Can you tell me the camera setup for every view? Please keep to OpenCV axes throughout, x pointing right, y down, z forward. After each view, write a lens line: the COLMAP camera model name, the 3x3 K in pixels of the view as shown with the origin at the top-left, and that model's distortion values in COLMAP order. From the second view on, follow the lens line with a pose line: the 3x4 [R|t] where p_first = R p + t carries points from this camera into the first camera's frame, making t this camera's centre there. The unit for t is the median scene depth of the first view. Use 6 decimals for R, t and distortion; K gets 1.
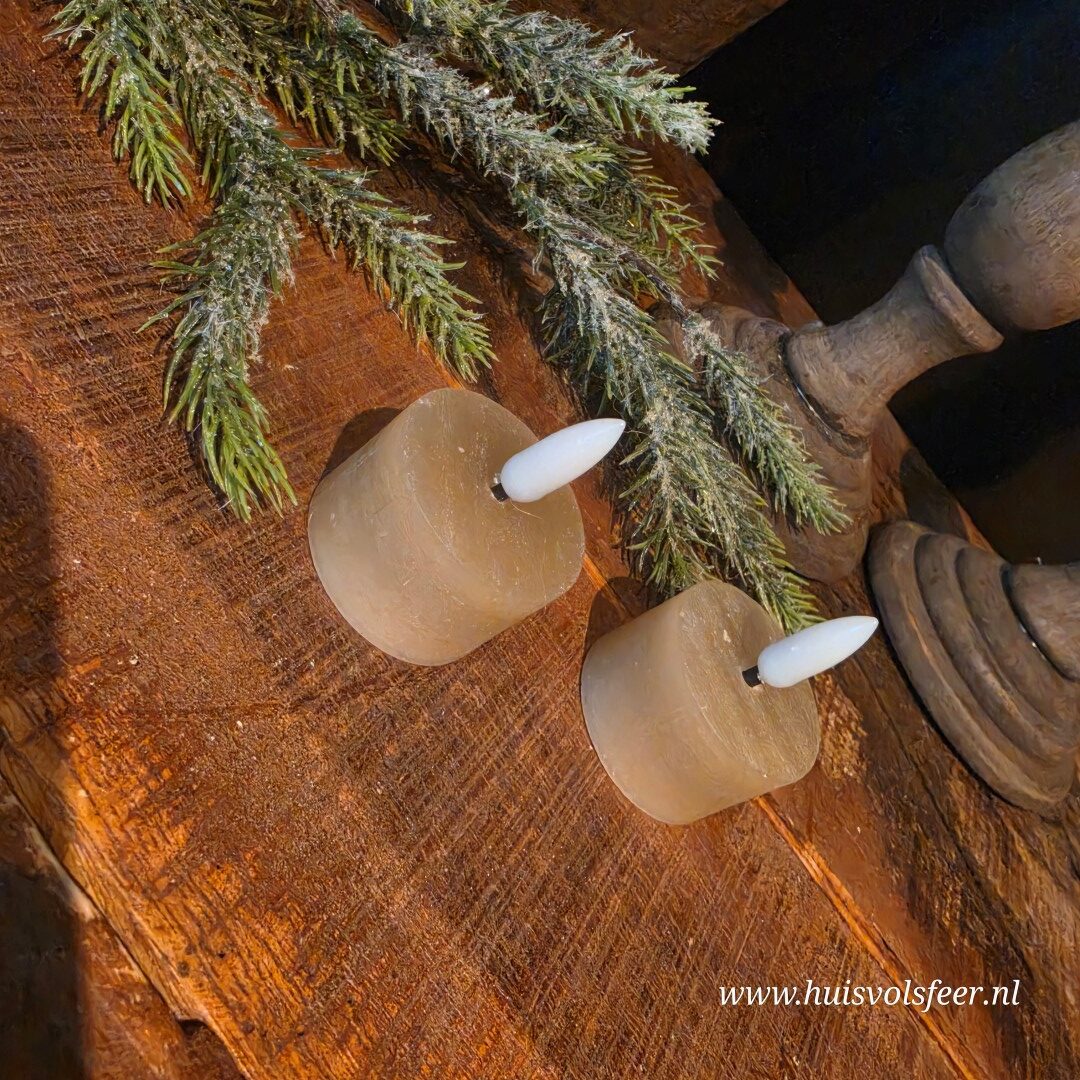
lens RADIAL K [[1011.4, 0, 533.2], [0, 1011.4, 442.5], [0, 0, 1]] dist [0.018837, -0.012680]
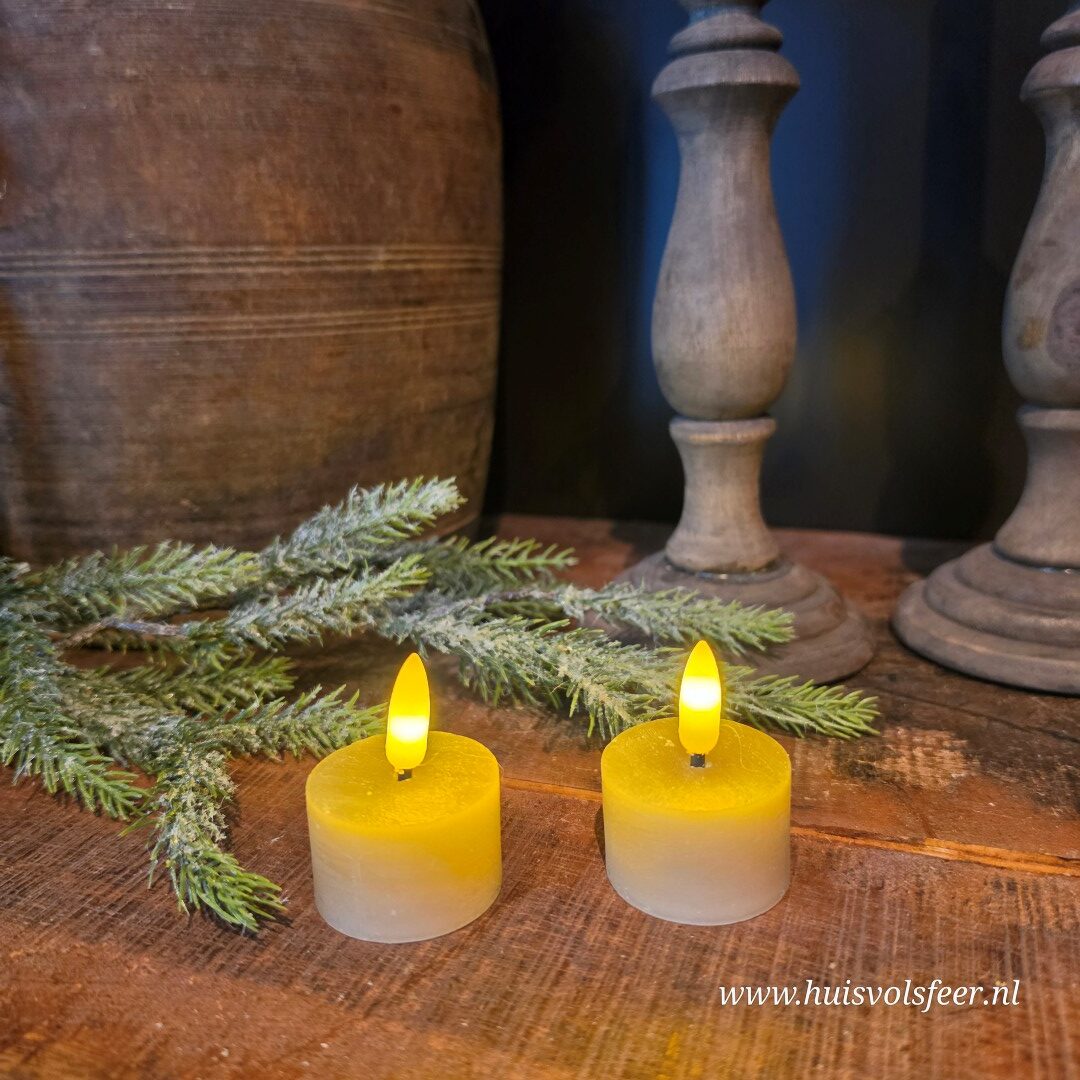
lens RADIAL K [[1028.6, 0, 539.2], [0, 1028.6, 538.3], [0, 0, 1]] dist [0.092929, -0.202669]
pose [[0.690198, -0.723595, 0.006143, 0.222704], [0.663137, 0.629087, -0.405586, 0.384054], [0.289615, 0.284008, 0.914036, -0.176936]]
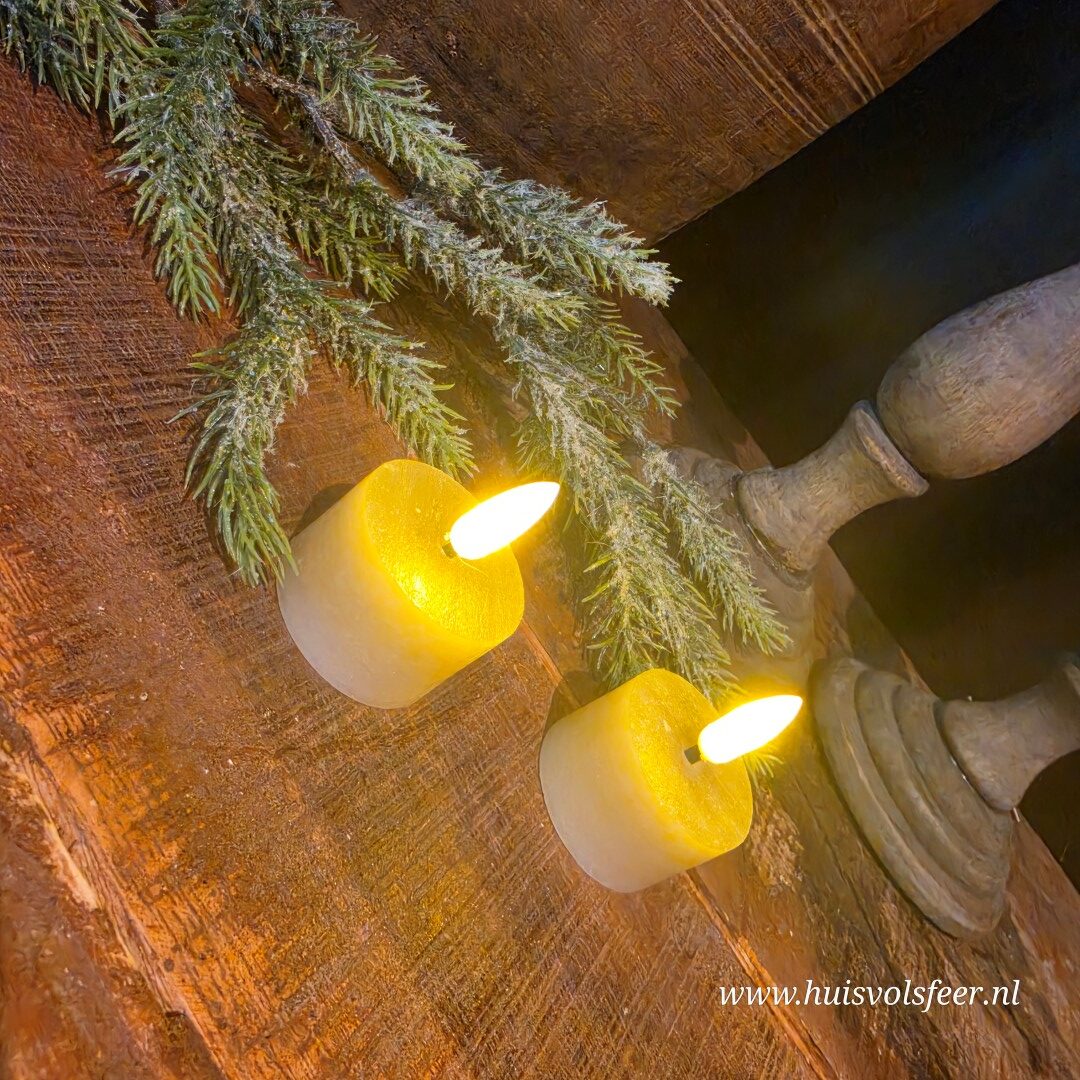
lens RADIAL K [[1006.0, 0, 545.9], [0, 1006.0, 467.7], [0, 0, 1]] dist [0.010647, 0.003233]
pose [[0.998106, 0.051122, 0.034223, 0.003852], [-0.046284, 0.990474, -0.129692, 0.054542], [-0.040527, 0.127862, 0.990964, -0.111792]]
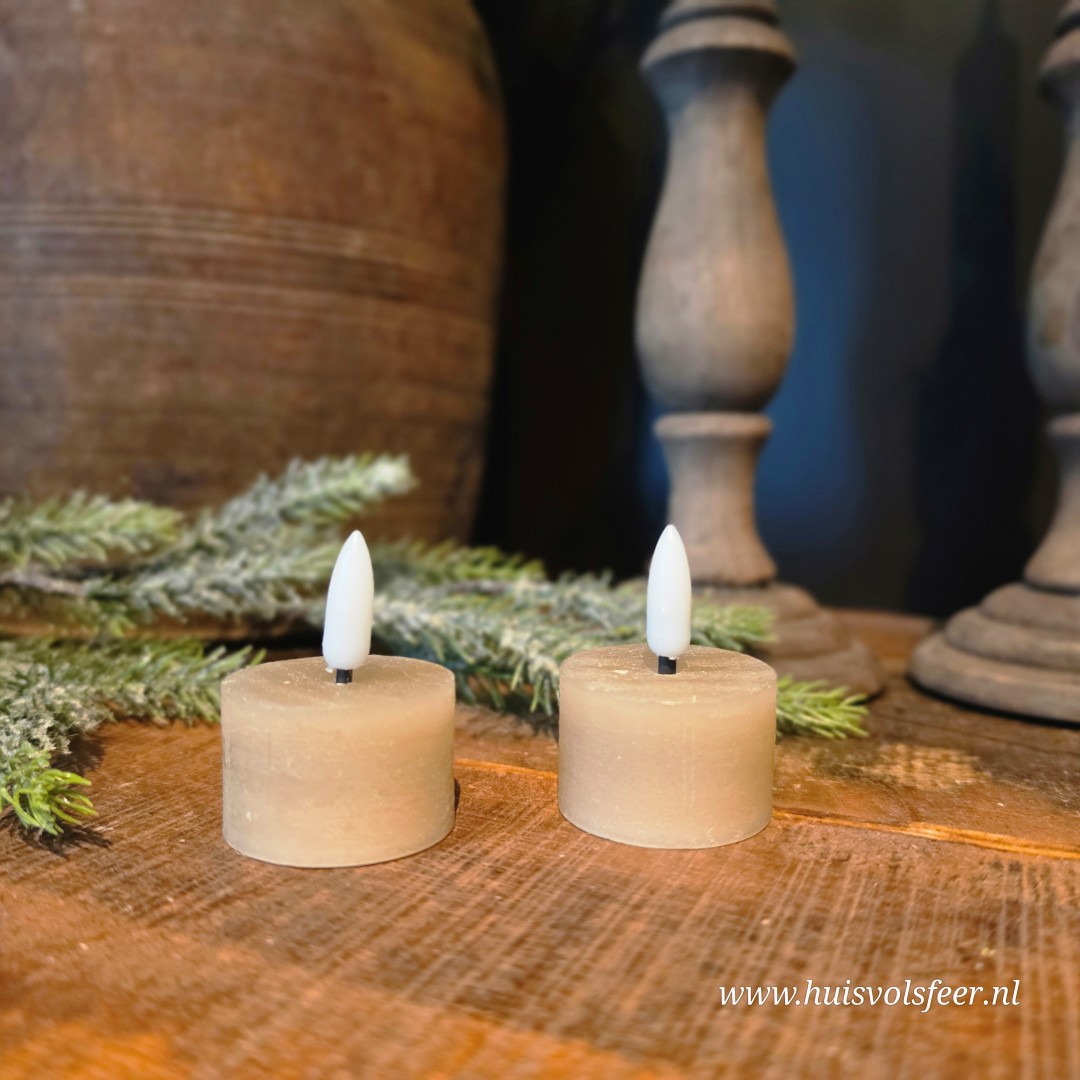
lens RADIAL K [[1040.4, 0, 534.5], [0, 1040.4, 561.8], [0, 0, 1]] dist [0.077622, -0.203391]
pose [[0.730748, -0.678008, 0.079448, 0.127528], [0.601756, 0.584826, -0.543937, 0.572163], [0.322331, 0.445289, 0.835356, 0.097913]]
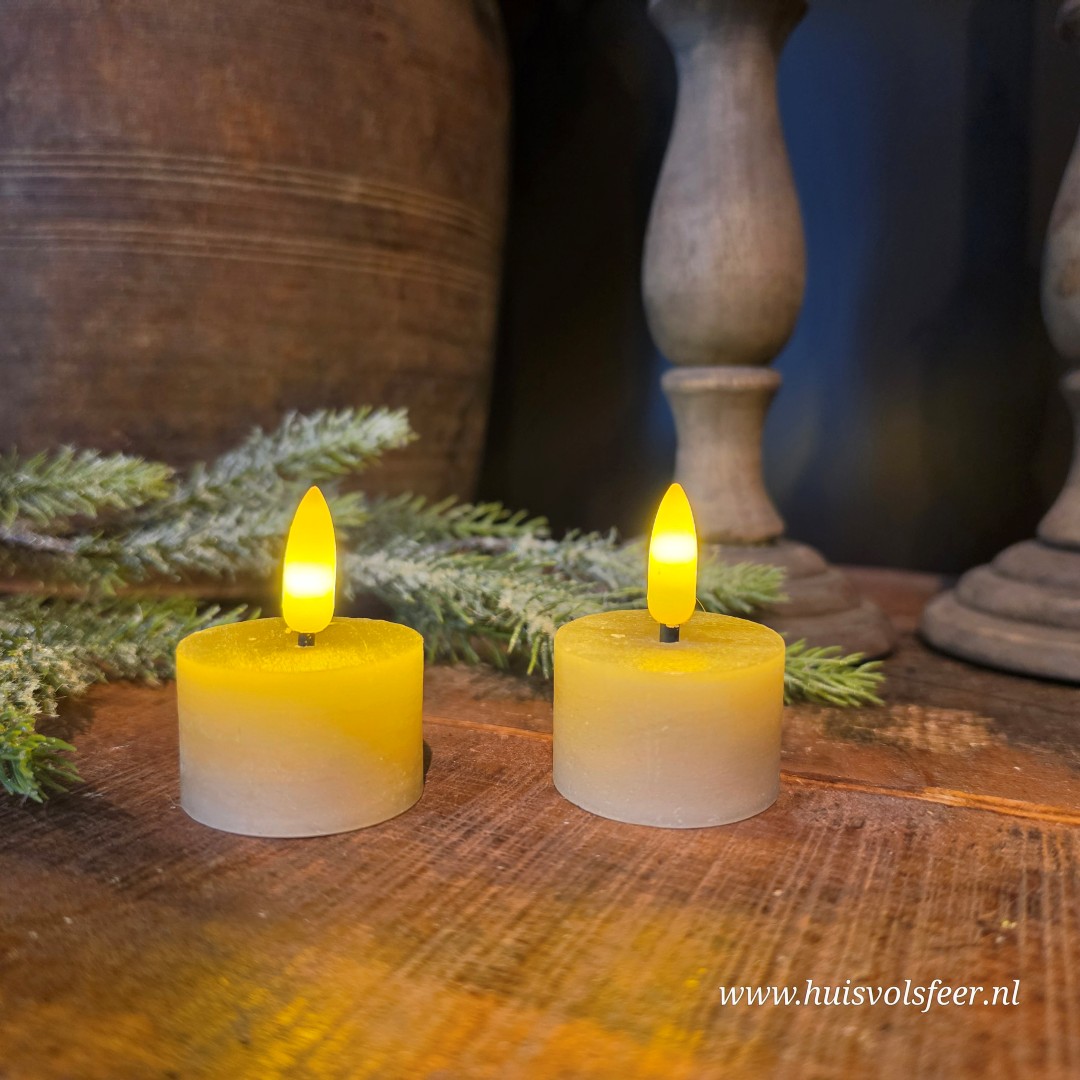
lens RADIAL K [[1044.1, 0, 541.4], [0, 1044.1, 543.9], [0, 0, 1]] dist [0.071079, -0.194506]
pose [[0.730617, -0.679653, 0.065350, 0.130114], [0.603727, 0.598347, -0.526777, 0.554333], [0.318924, 0.424326, 0.847488, 0.123323]]
